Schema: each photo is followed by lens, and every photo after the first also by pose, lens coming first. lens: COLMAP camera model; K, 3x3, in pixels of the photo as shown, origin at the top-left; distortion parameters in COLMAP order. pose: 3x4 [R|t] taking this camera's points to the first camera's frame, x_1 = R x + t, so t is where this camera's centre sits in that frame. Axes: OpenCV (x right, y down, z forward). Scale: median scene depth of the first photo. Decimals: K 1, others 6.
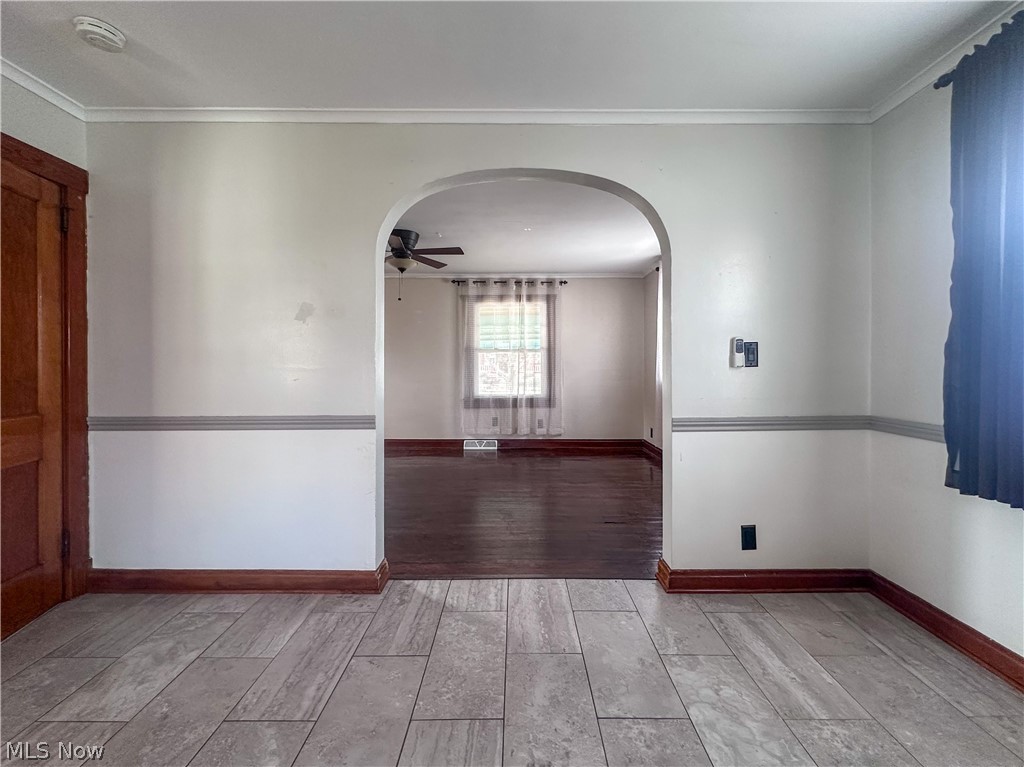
lens RADIAL K [[433.7, 0, 507.6], [0, 433.7, 367.9], [0, 0, 1]] dist [-0.002936, 0.000724]
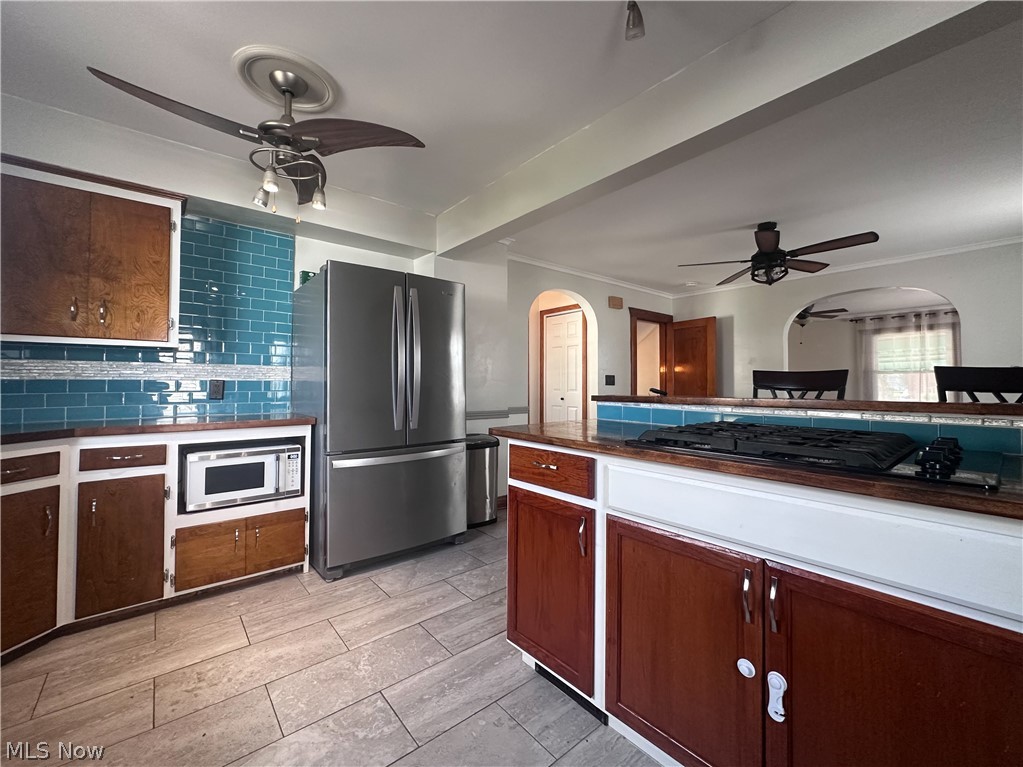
lens RADIAL K [[433.2, 0, 521.9], [0, 433.2, 370.3], [0, 0, 1]] dist [-0.002936, 0.000724]
pose [[0.658225, -0.021763, -0.752507, 0.529058], [-0.011079, 0.999194, -0.038588, 0.038996], [0.752740, 0.033737, 0.657453, -1.616860]]
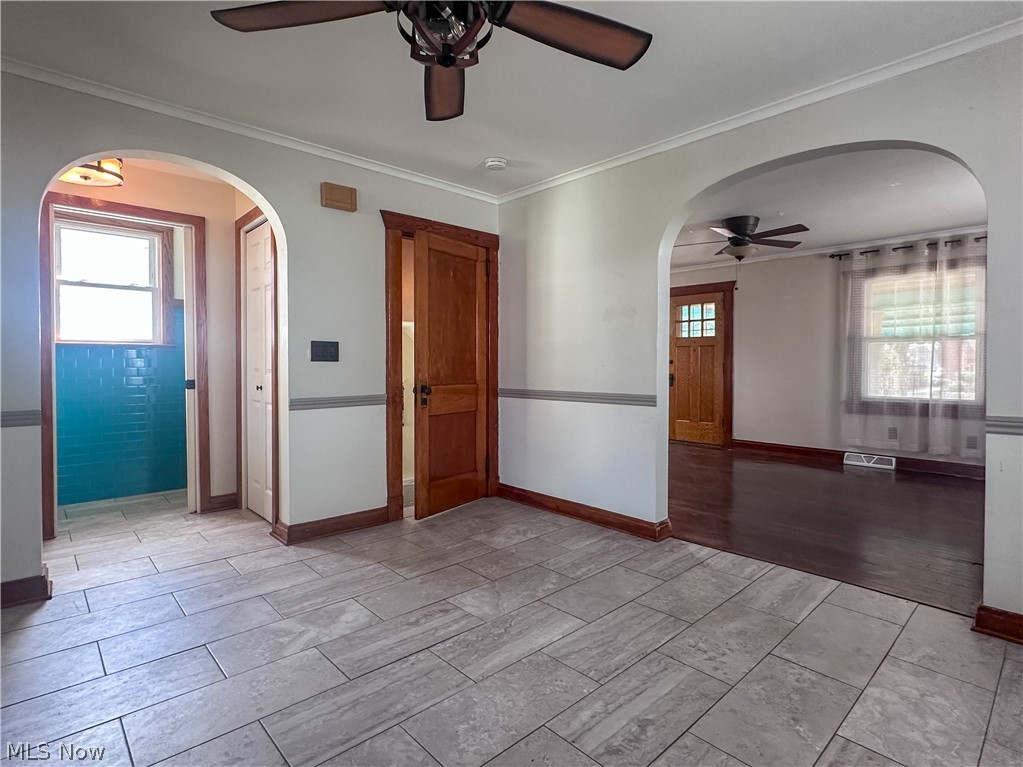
lens RADIAL K [[525.5, 0, 514.7], [0, 525.5, 372.9], [0, 0, 1]] dist [-0.007551, -0.002167]
pose [[0.687300, 0.015057, -0.726217, 0.476071], [-0.007297, 0.999878, 0.013825, 0.028860], [0.726337, -0.004202, 0.687326, -0.289914]]
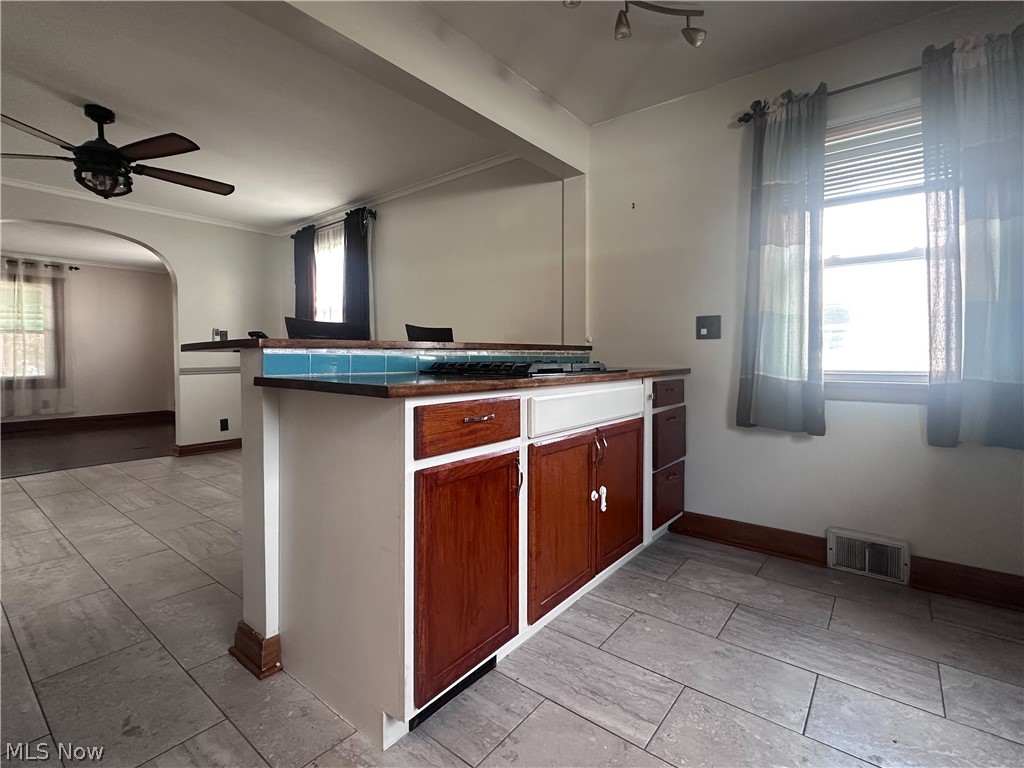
lens RADIAL K [[481.4, 0, 526.5], [0, 481.4, 363.5], [0, 0, 1]] dist [0.005288, 0.000441]
pose [[0.597087, -0.015663, 0.802023, -0.428113], [0.011091, 0.999875, 0.011270, 0.087478], [-0.802099, 0.002166, 0.597187, -1.542900]]
